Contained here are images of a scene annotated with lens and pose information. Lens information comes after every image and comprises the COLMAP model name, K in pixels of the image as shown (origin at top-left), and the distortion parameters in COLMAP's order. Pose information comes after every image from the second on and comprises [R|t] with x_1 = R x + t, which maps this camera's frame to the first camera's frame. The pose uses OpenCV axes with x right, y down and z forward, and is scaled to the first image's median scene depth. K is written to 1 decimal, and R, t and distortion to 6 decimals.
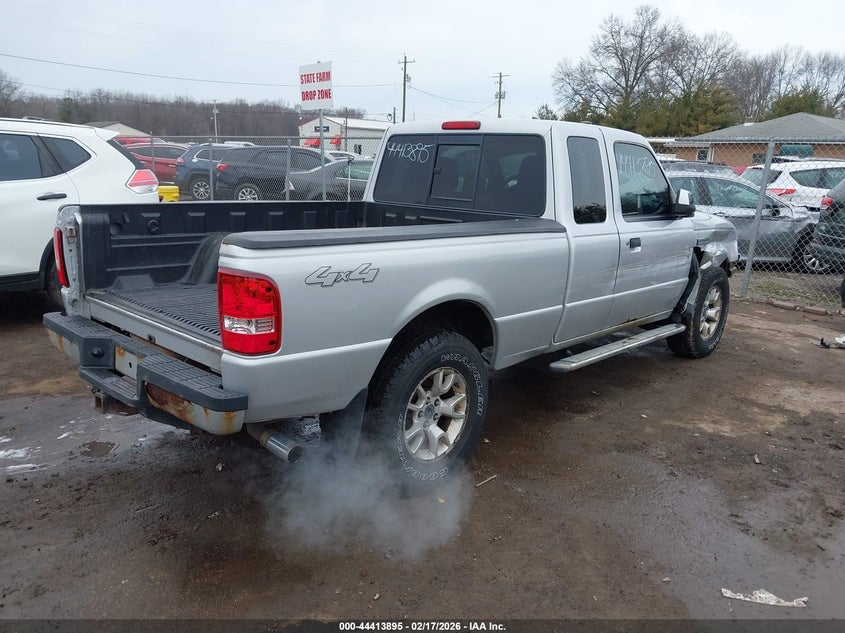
lens RADIAL K [[674.7, 0, 417.7], [0, 674.7, 319.4], [0, 0, 1]] dist [0.006135, 0.004678]
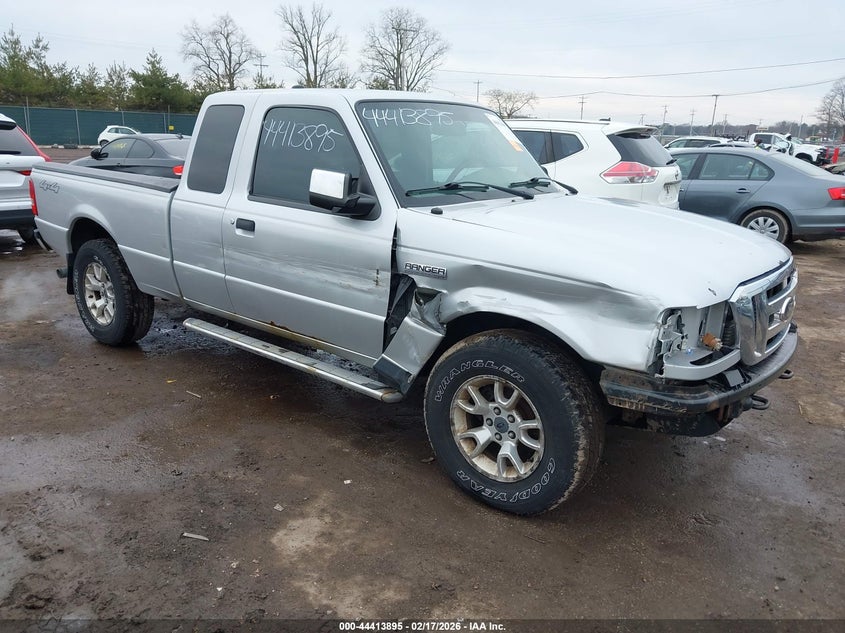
lens RADIAL K [[674.7, 0, 417.7], [0, 674.7, 319.4], [0, 0, 1]] dist [0.006135, 0.004678]
pose [[0.059724, 0.234100, -0.970376, 1.070835], [-0.244735, 0.945876, 0.213127, -0.212788], [0.967749, 0.224757, 0.113784, 1.003335]]
